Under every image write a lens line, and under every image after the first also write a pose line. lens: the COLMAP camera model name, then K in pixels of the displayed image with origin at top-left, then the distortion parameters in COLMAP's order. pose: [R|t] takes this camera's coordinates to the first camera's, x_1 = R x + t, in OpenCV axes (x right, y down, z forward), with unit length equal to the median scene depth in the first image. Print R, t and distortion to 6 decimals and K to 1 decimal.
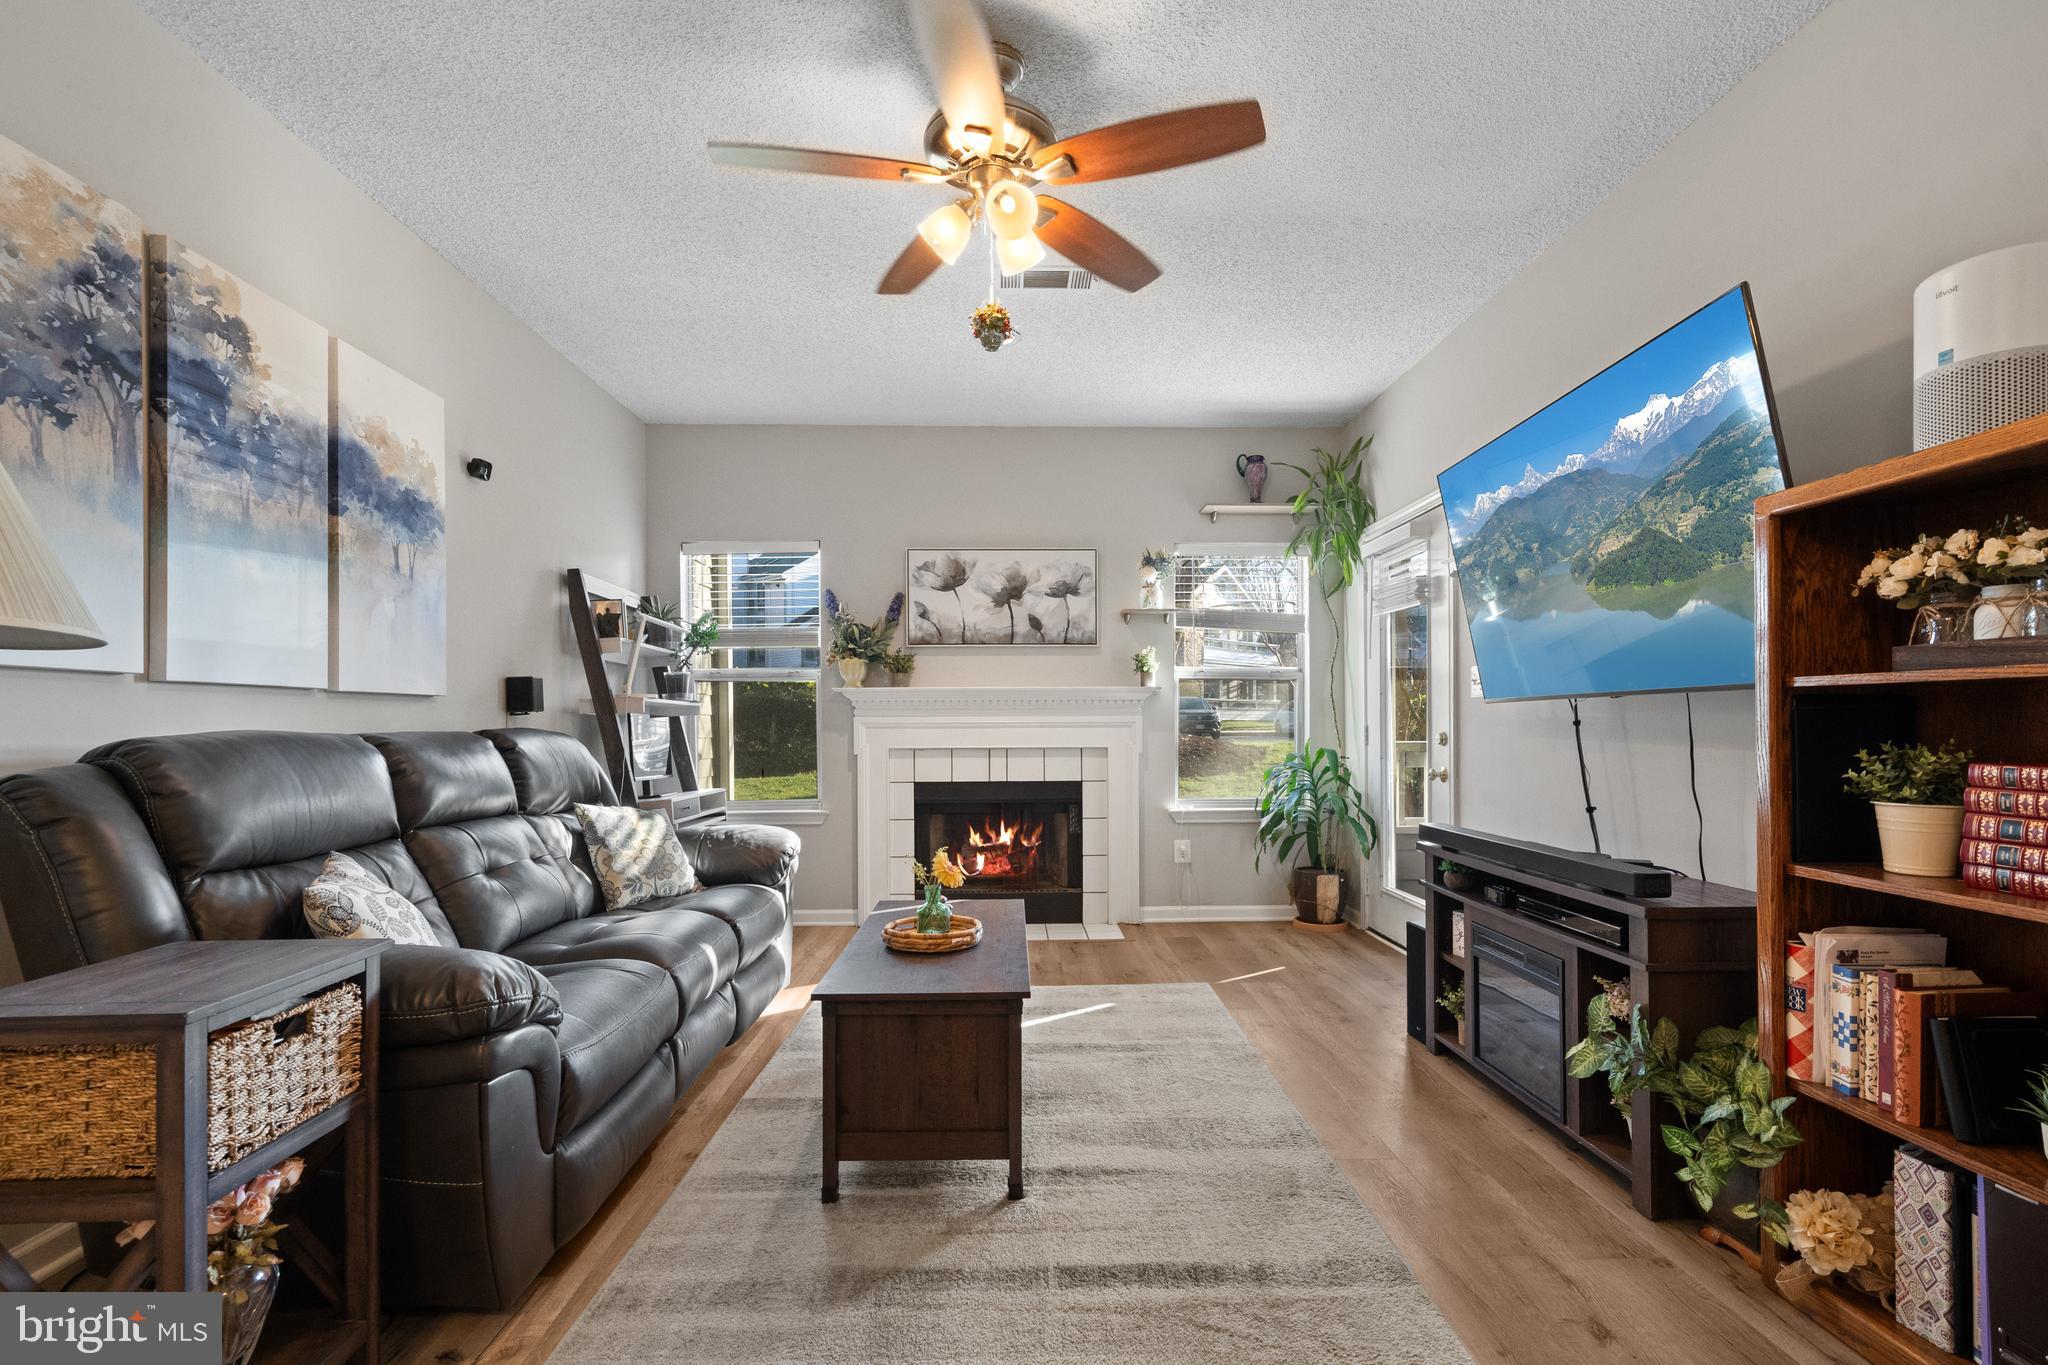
lens RADIAL K [[919.6, 0, 1017.3], [0, 919.6, 691.9], [0, 0, 1]] dist [-0.000952, -0.000141]
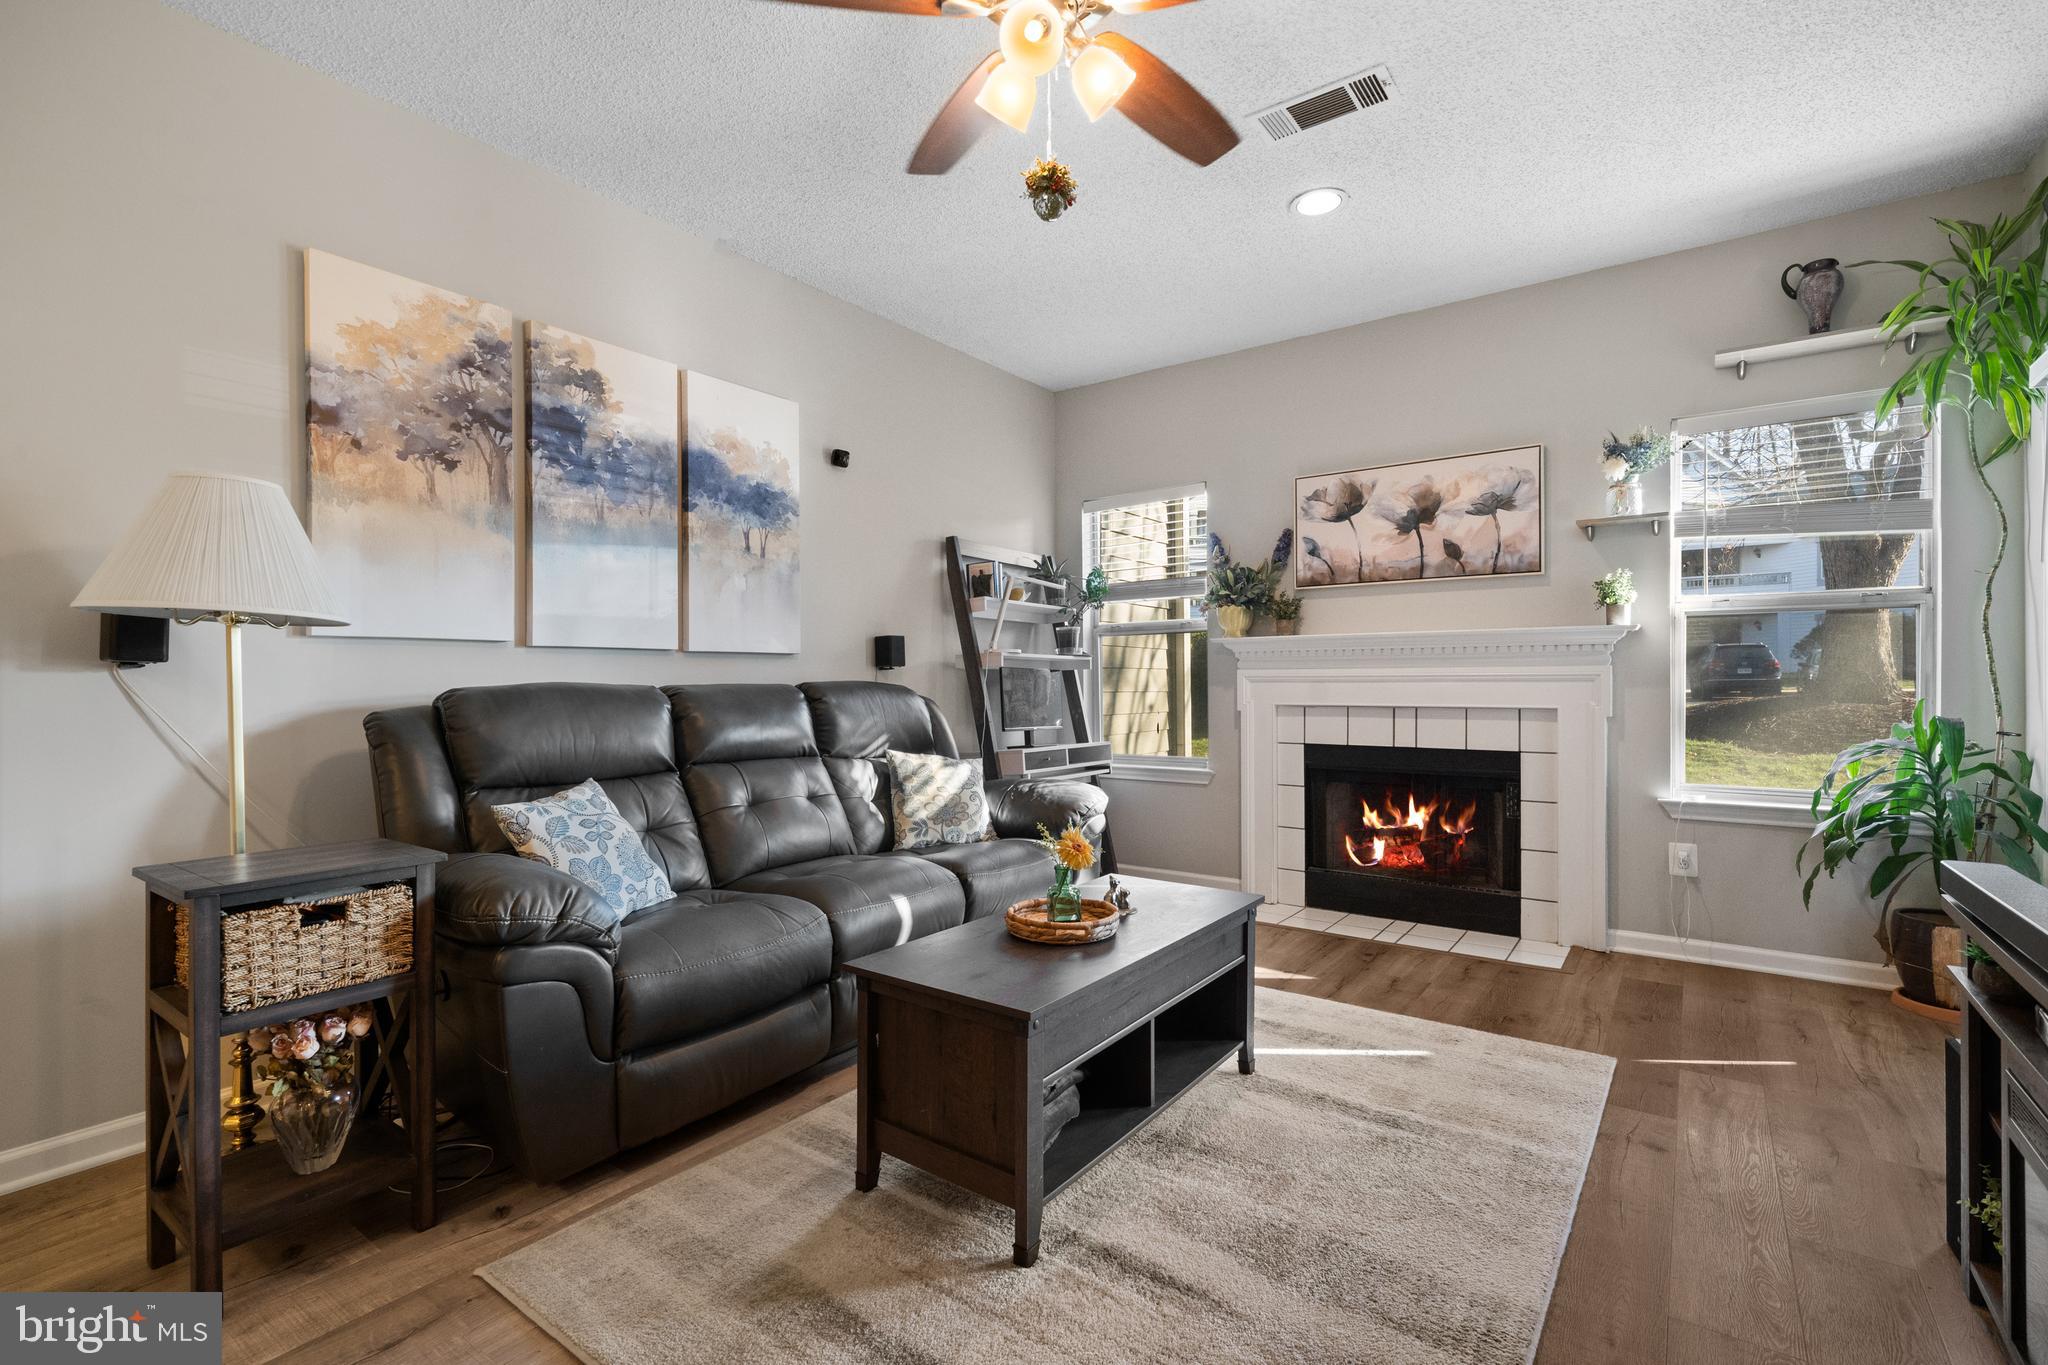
lens RADIAL K [[904.5, 0, 1025.1], [0, 904.5, 660.1], [0, 0, 1]] dist [0.000344, 0.000146]
pose [[0.796202, -0.012043, -0.604910, 0.361612], [0.021386, 0.999737, 0.008245, 0.010440], [0.604652, -0.019501, 0.796251, 0.281779]]
